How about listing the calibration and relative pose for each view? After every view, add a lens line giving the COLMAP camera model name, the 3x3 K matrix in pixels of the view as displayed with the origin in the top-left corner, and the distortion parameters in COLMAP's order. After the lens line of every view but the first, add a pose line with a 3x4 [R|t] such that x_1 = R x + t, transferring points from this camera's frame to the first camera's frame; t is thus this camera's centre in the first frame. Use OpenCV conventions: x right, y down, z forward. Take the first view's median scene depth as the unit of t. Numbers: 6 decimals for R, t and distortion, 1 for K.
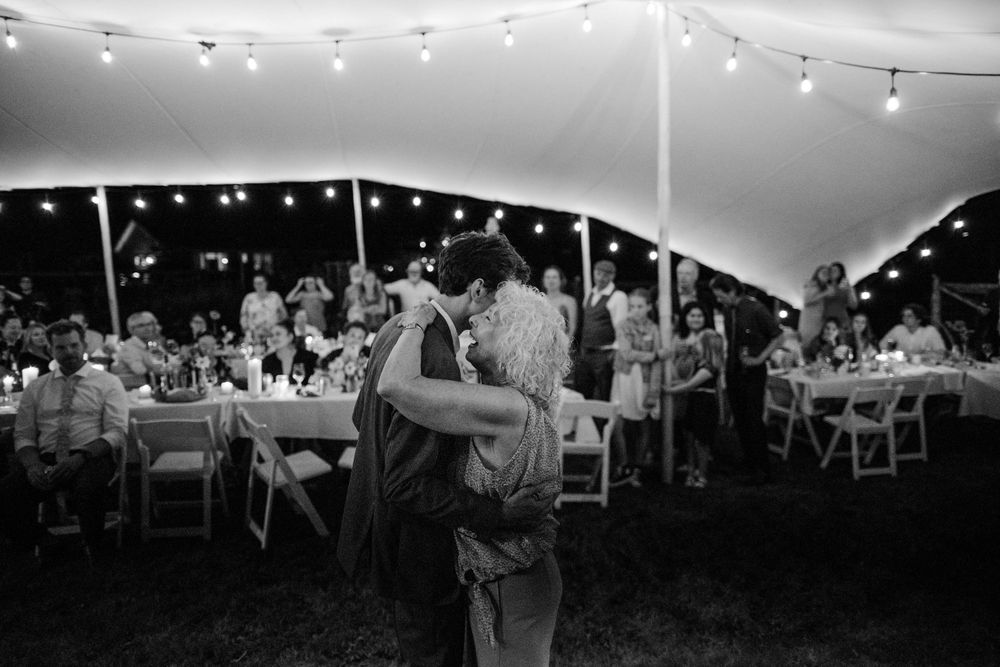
lens RADIAL K [[687.4, 0, 500.0], [0, 687.4, 333.5], [0, 0, 1]] dist [-0.054774, 0.047250]
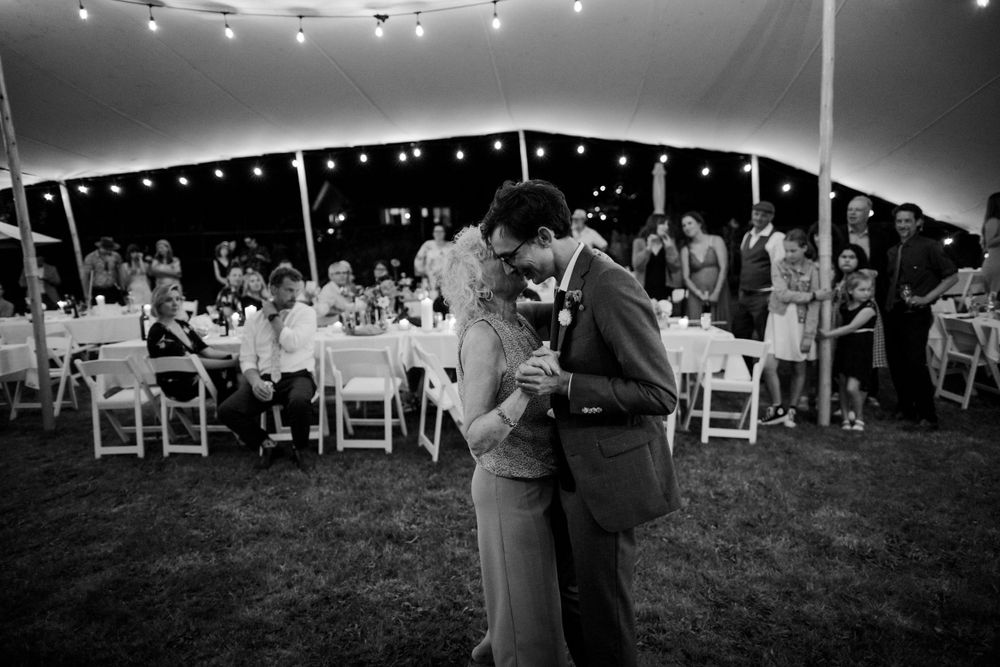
lens RADIAL K [[687.4, 0, 500.0], [0, 687.4, 333.5], [0, 0, 1]] dist [-0.054774, 0.047250]
pose [[0.968485, 0.010496, -0.248850, 0.035903], [0.007539, 0.997419, 0.071411, 0.012829], [0.248958, -0.071036, 0.965906, -0.060624]]
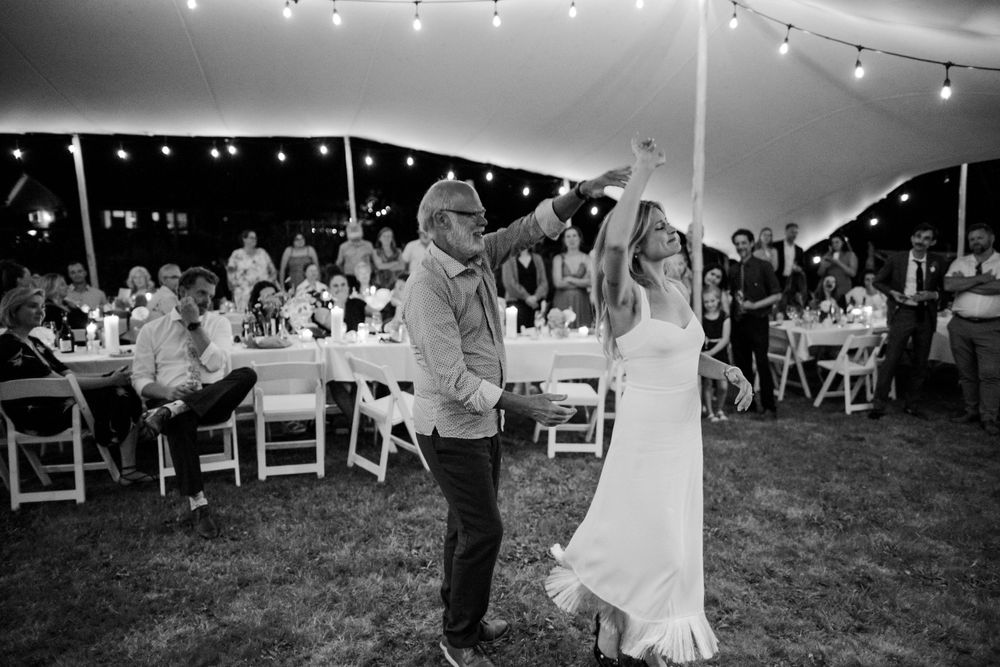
lens RADIAL K [[679.5, 0, 521.0], [0, 679.5, 330.3], [0, 0, 1]] dist [-0.052009, 0.045946]
pose [[0.989137, -0.002762, 0.146971, -0.211016], [-0.004185, 0.998889, 0.046938, 0.020190], [-0.146937, -0.047043, 0.988026, -0.056177]]
